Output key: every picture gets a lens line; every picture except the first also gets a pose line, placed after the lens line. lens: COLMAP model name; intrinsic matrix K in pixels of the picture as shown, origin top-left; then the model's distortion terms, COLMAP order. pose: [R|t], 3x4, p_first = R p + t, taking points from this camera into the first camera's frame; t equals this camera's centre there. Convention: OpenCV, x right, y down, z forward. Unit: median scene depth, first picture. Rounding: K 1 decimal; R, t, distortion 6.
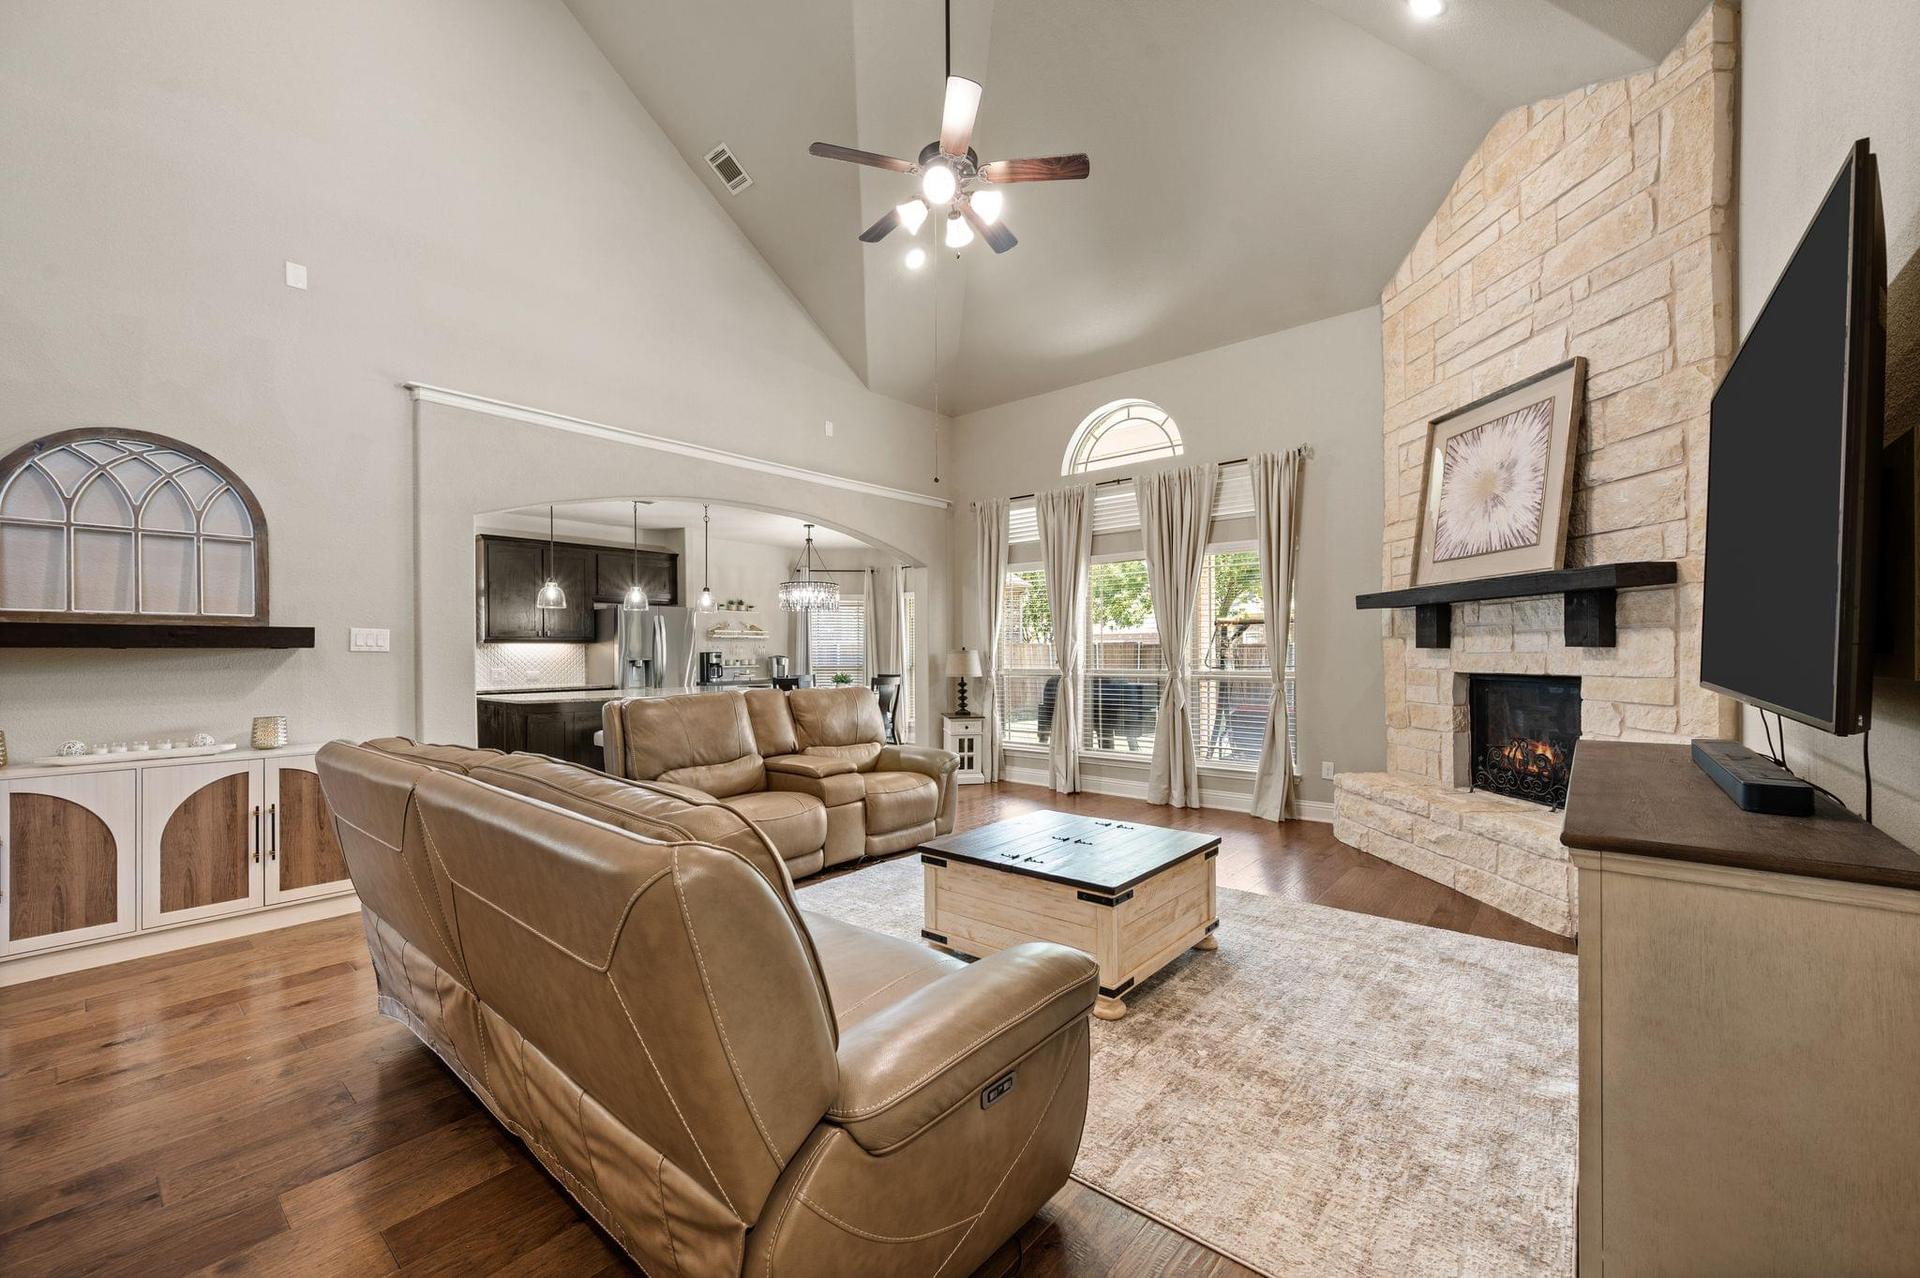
lens RADIAL K [[759.2, 0, 963.9], [0, 759.2, 651.5], [0, 0, 1]] dist [-0.000223, -0.000042]
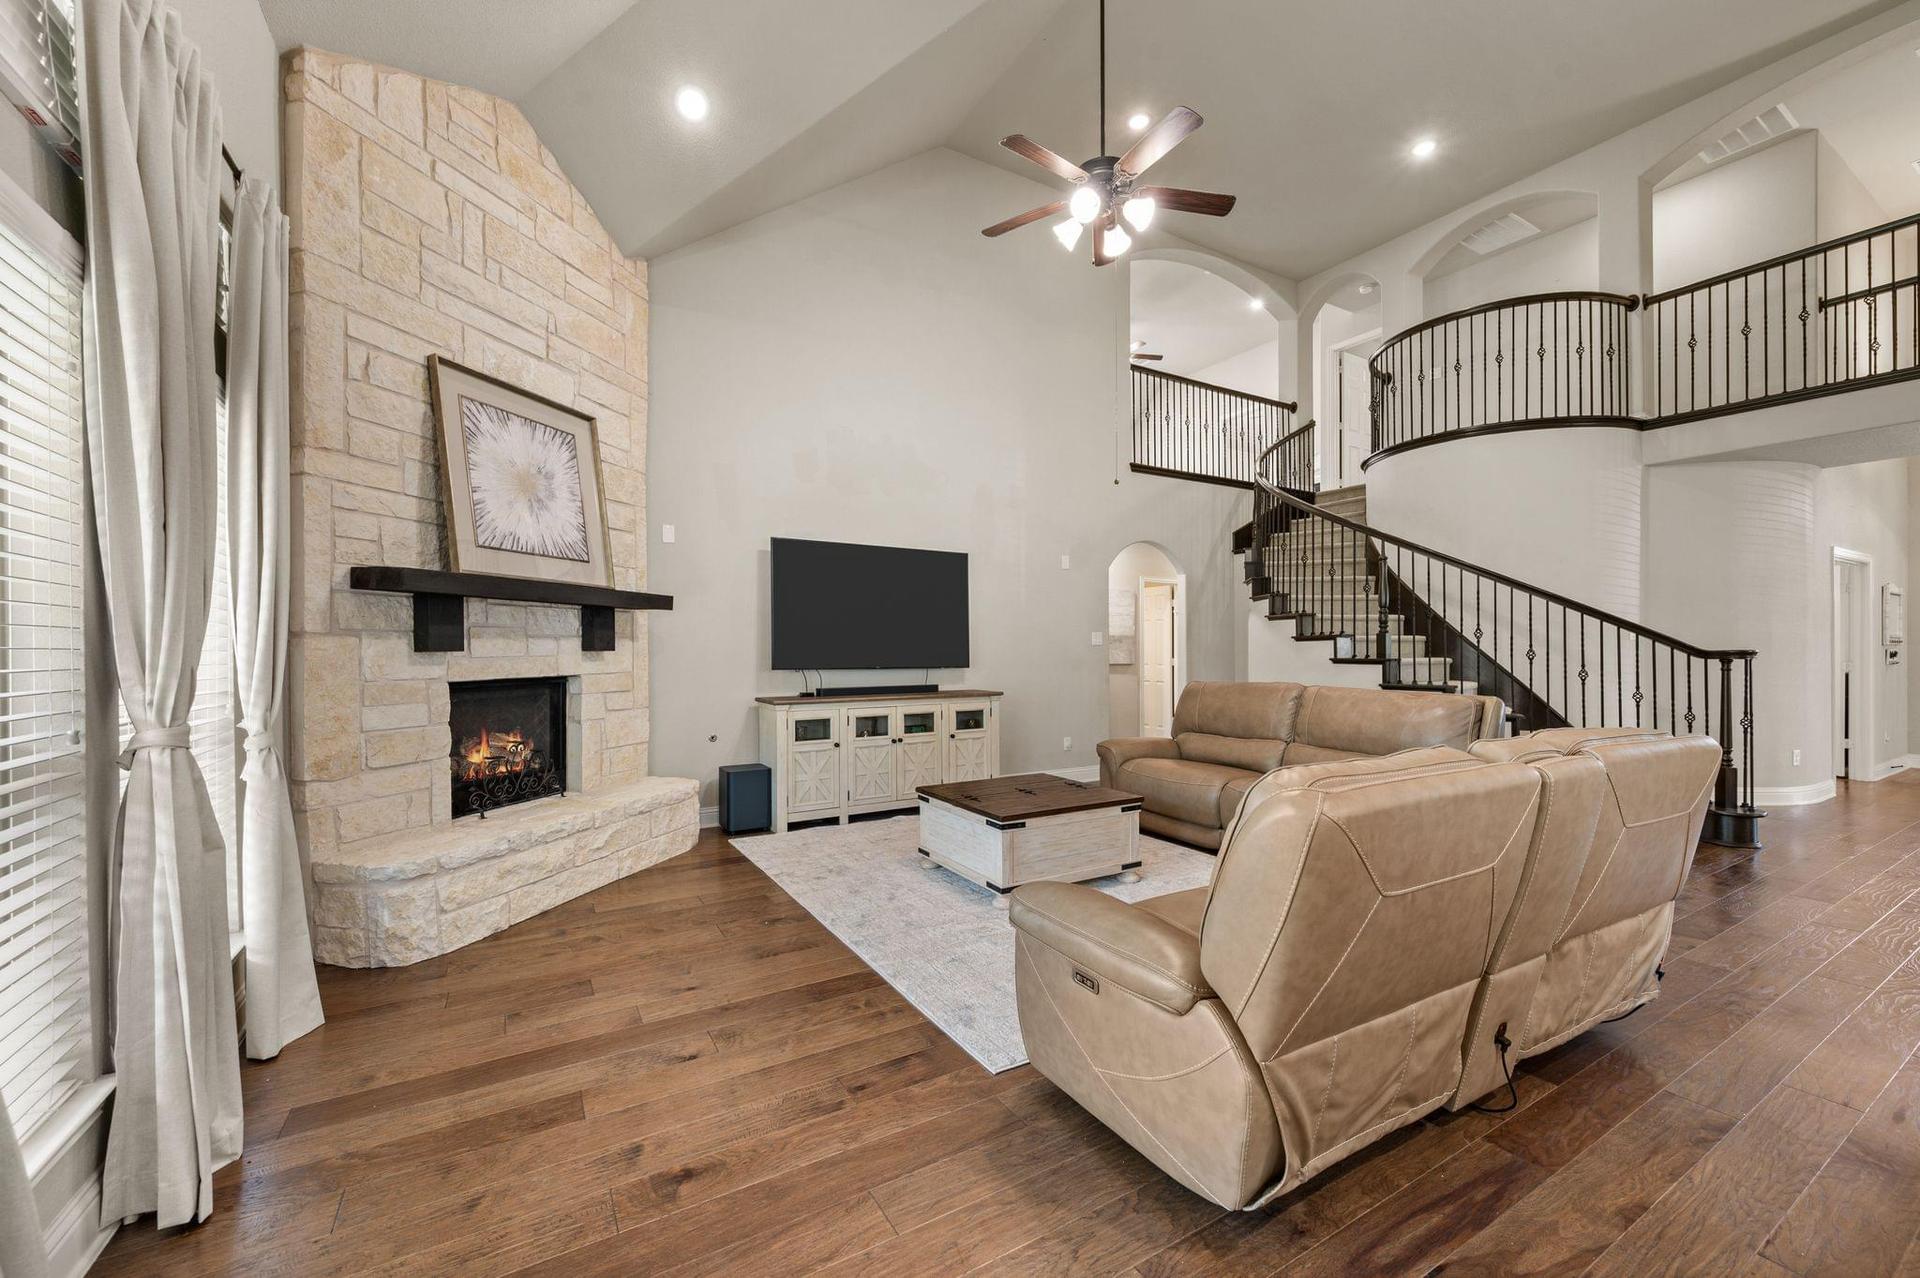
lens RADIAL K [[769.7, 0, 965.8], [0, 769.7, 644.8], [0, 0, 1]] dist [-0.001172, -0.000142]
pose [[-0.943877, 0.008931, 0.330177, -0.161699], [0.006362, 0.999941, -0.008861, -0.001066], [-0.330236, -0.006264, -0.943878, 1.789407]]
